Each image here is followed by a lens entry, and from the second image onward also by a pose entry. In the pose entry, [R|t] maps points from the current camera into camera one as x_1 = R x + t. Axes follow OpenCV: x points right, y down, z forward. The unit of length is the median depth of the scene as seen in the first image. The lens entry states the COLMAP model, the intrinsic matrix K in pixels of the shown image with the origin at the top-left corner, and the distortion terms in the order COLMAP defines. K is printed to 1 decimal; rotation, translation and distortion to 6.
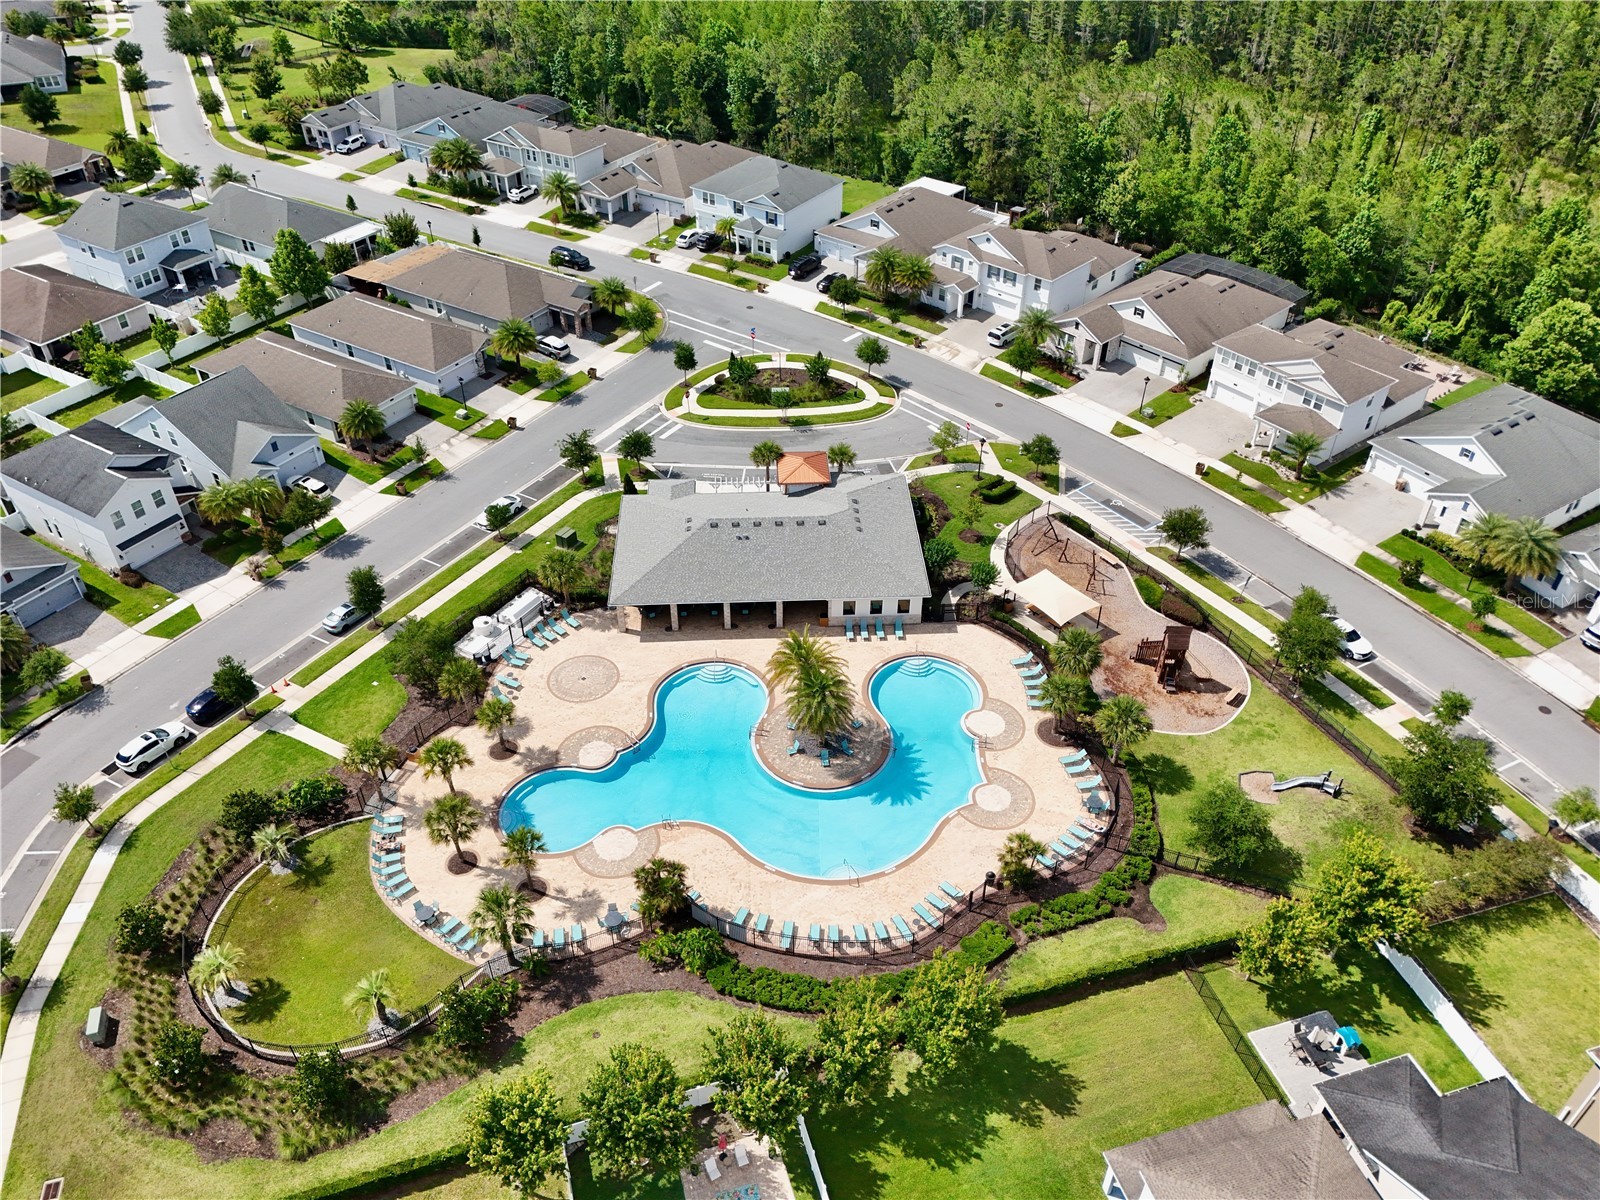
lens RADIAL K [[1183.7, 0, 795.1], [0, 1183.7, 597.9], [0, 0, 1]] dist [0.055372, -0.040300]
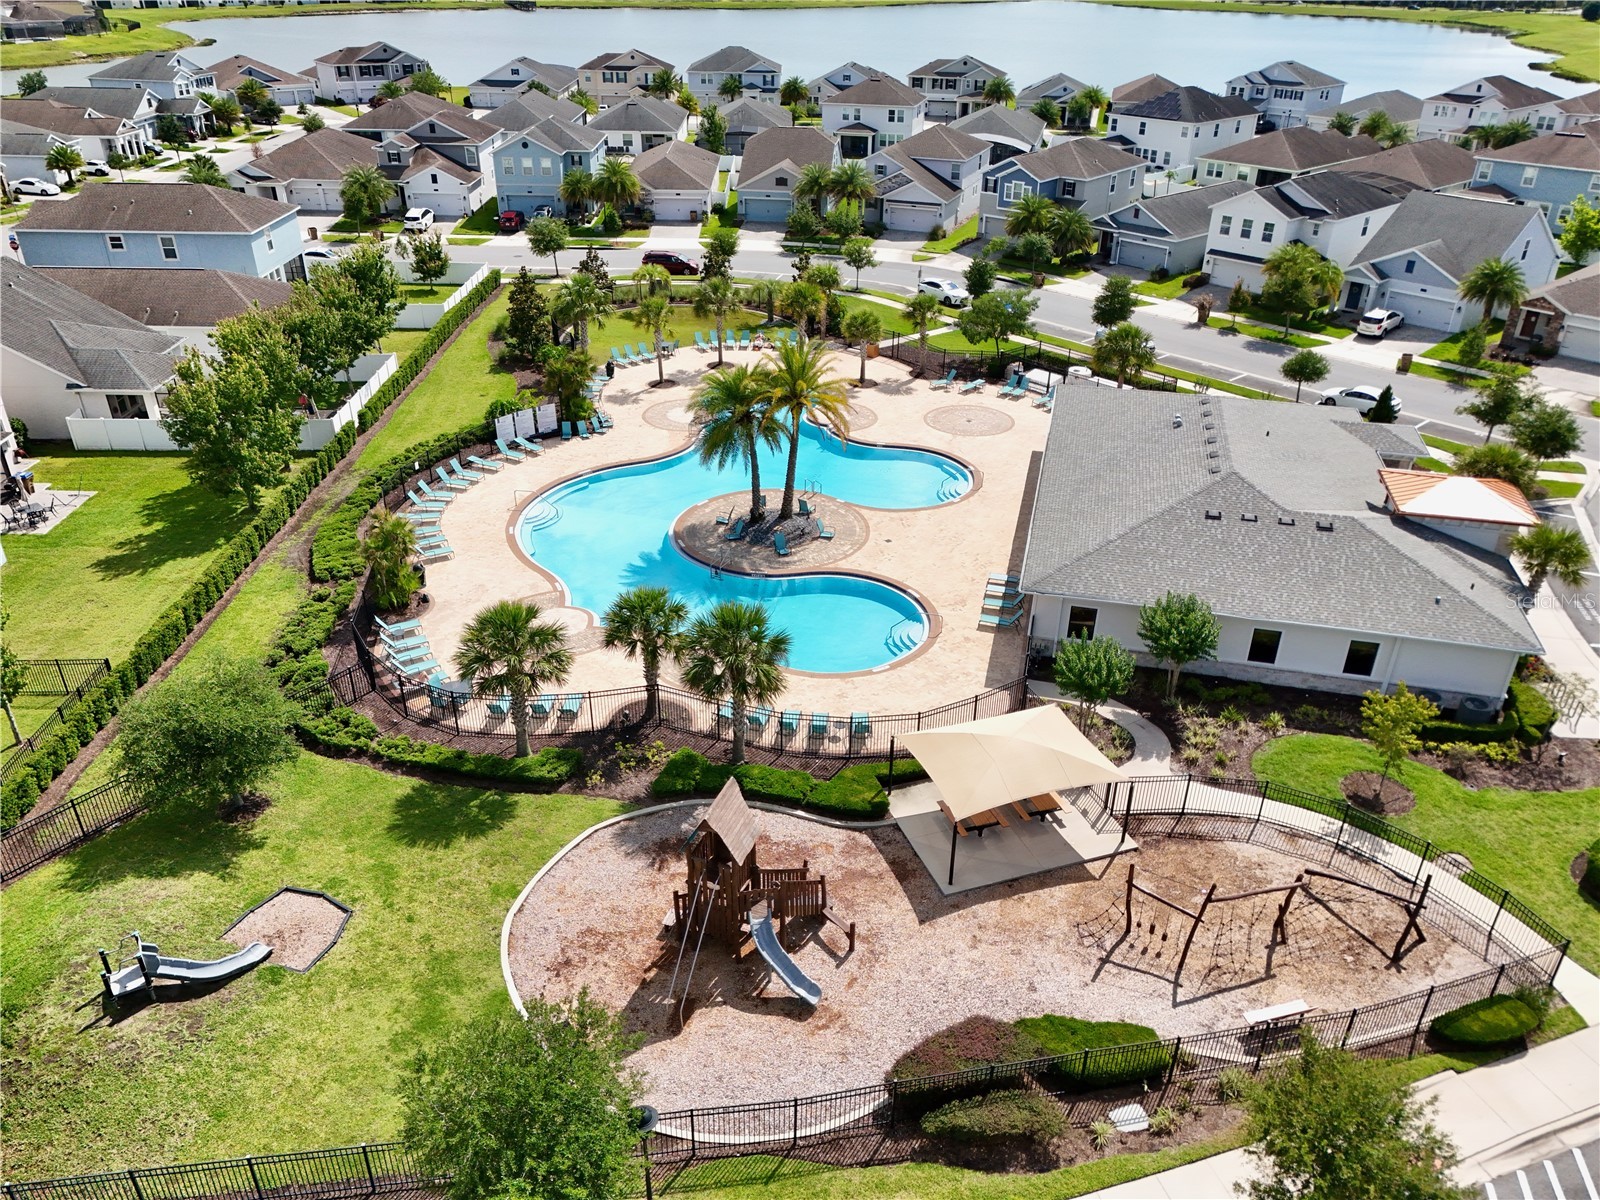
lens RADIAL K [[1183.7, 0, 806.4], [0, 1183.7, 602.3], [0, 0, 1]] dist [0.055372, -0.040300]
pose [[-0.276840, 0.461286, -0.842956, 0.546343], [-0.600089, 0.602156, 0.526593, -0.200165], [0.750501, 0.651631, 0.110112, 0.870084]]
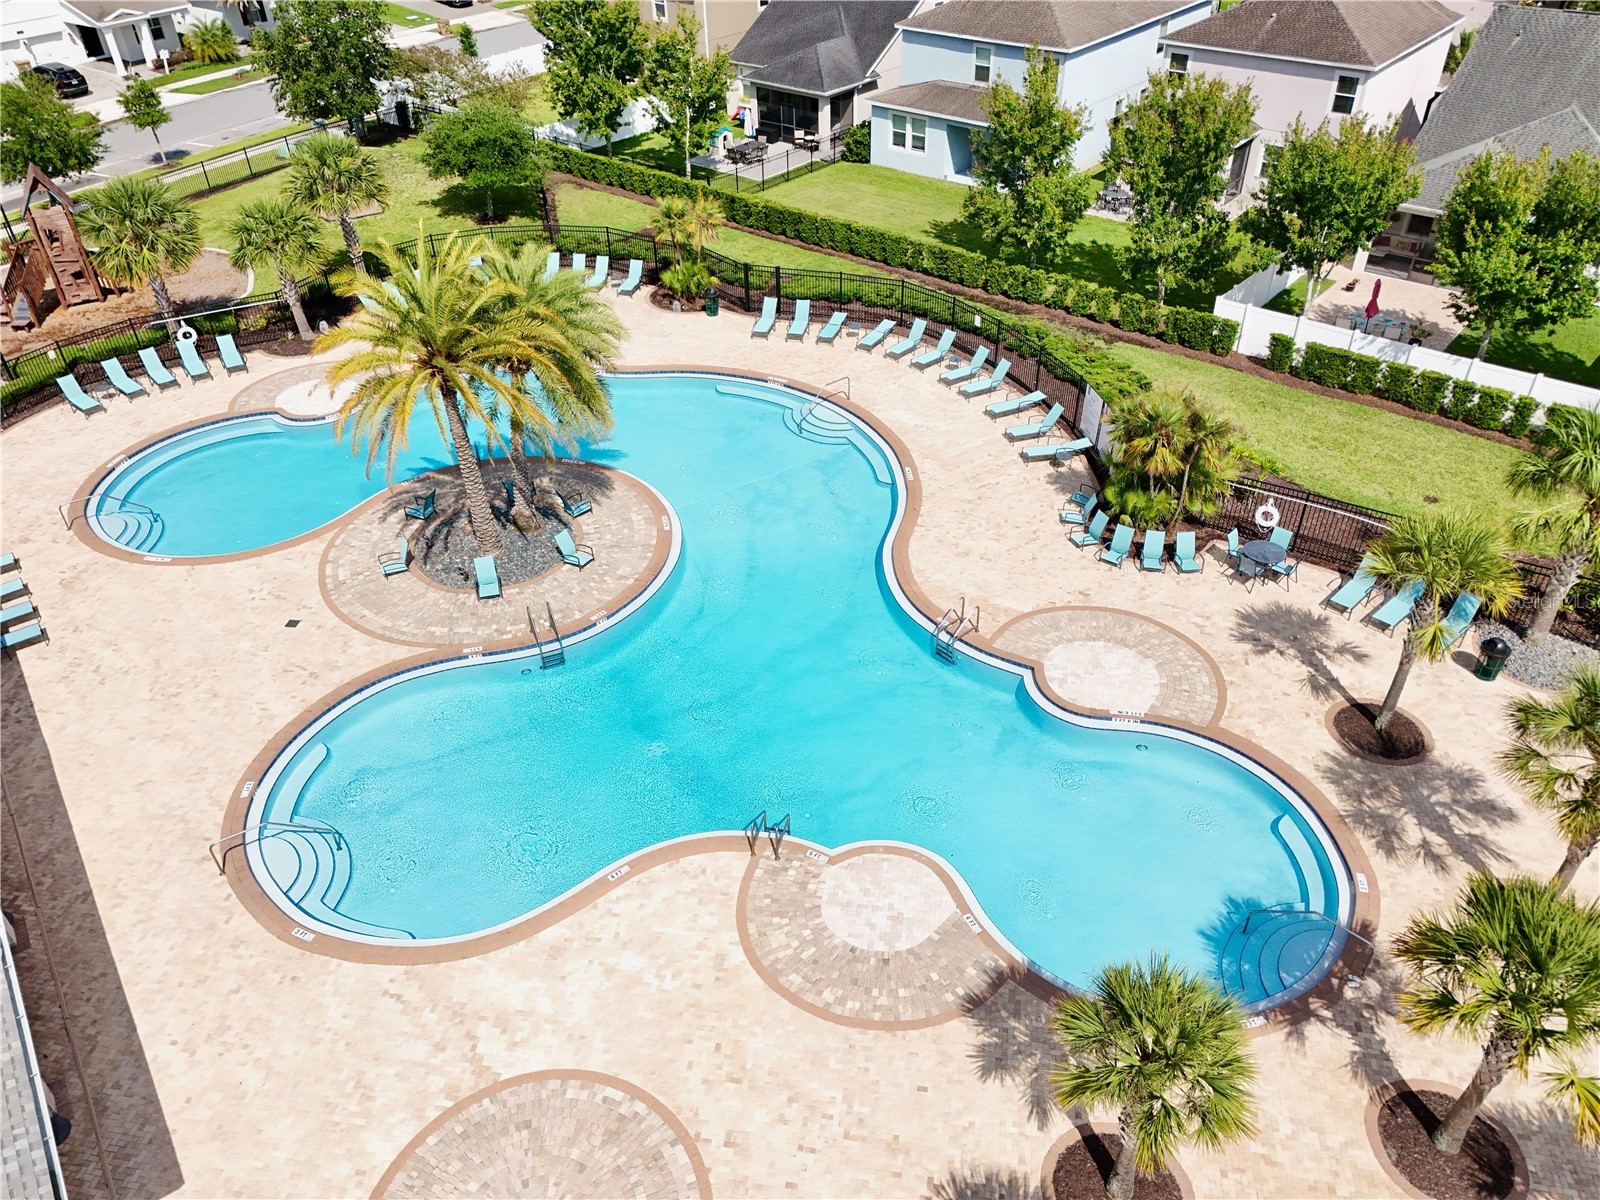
lens RADIAL K [[1183.7, 0, 807.9], [0, 1183.7, 613.7], [0, 0, 1]] dist [0.055372, -0.040300]
pose [[-0.552180, -0.495530, 0.670482, -0.274194], [0.525905, 0.417003, 0.741305, -0.095366], [-0.646932, 0.761944, 0.030341, 0.845347]]
